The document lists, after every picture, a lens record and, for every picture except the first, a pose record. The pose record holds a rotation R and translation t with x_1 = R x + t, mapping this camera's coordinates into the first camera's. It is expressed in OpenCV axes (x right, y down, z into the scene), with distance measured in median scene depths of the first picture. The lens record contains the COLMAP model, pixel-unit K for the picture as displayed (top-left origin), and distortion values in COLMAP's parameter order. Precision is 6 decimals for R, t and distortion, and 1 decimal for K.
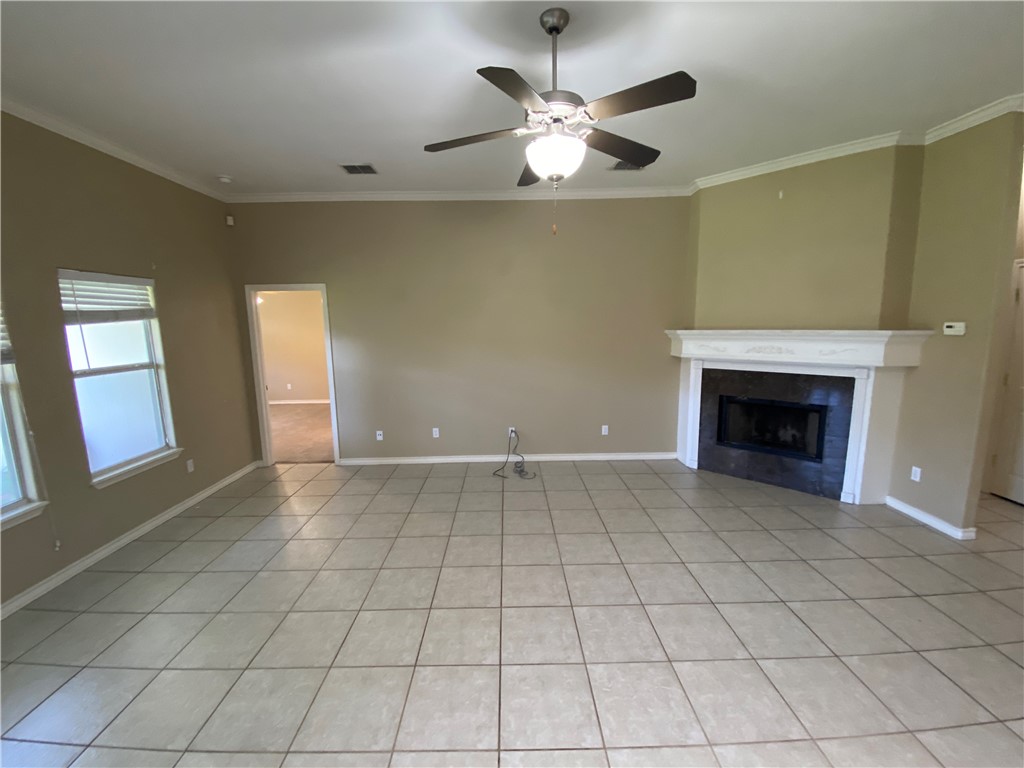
lens RADIAL K [[411.8, 0, 507.7], [0, 411.8, 386.2], [0, 0, 1]] dist [0.051126, -0.041141]
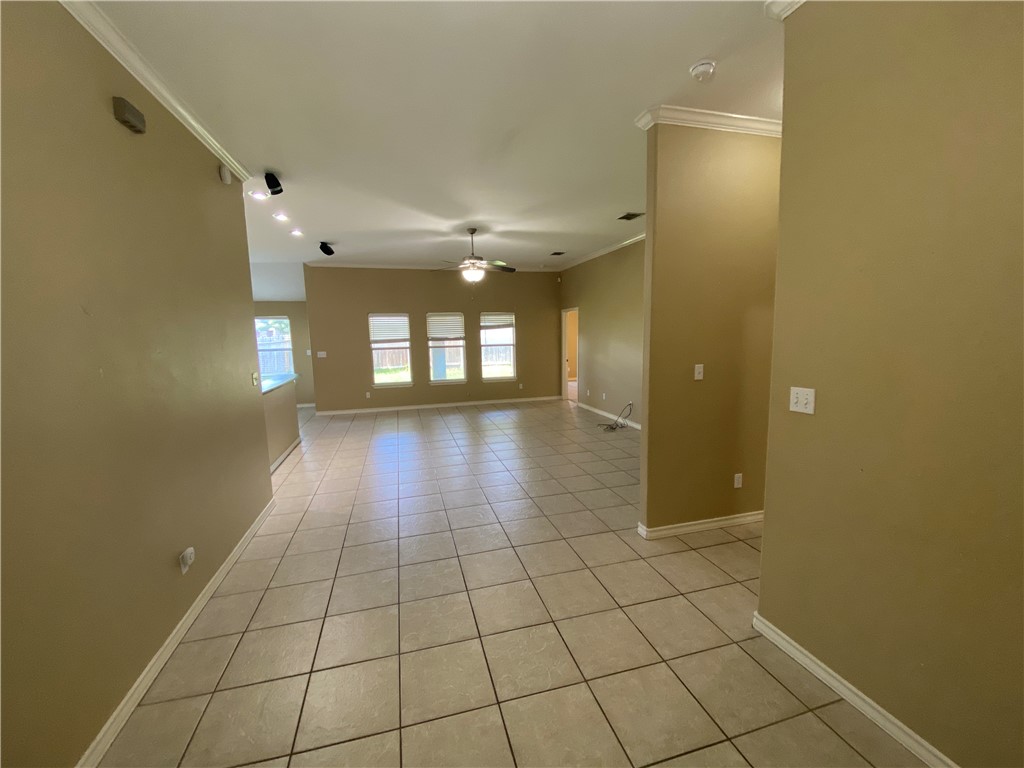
lens RADIAL K [[411.8, 0, 507.7], [0, 411.8, 386.2], [0, 0, 1]] dist [0.051126, -0.041141]
pose [[0.260483, 0.135370, -0.955941, 1.696193], [-0.124301, 0.986584, 0.105838, -0.064518], [0.957443, 0.091256, 0.273815, 0.278653]]
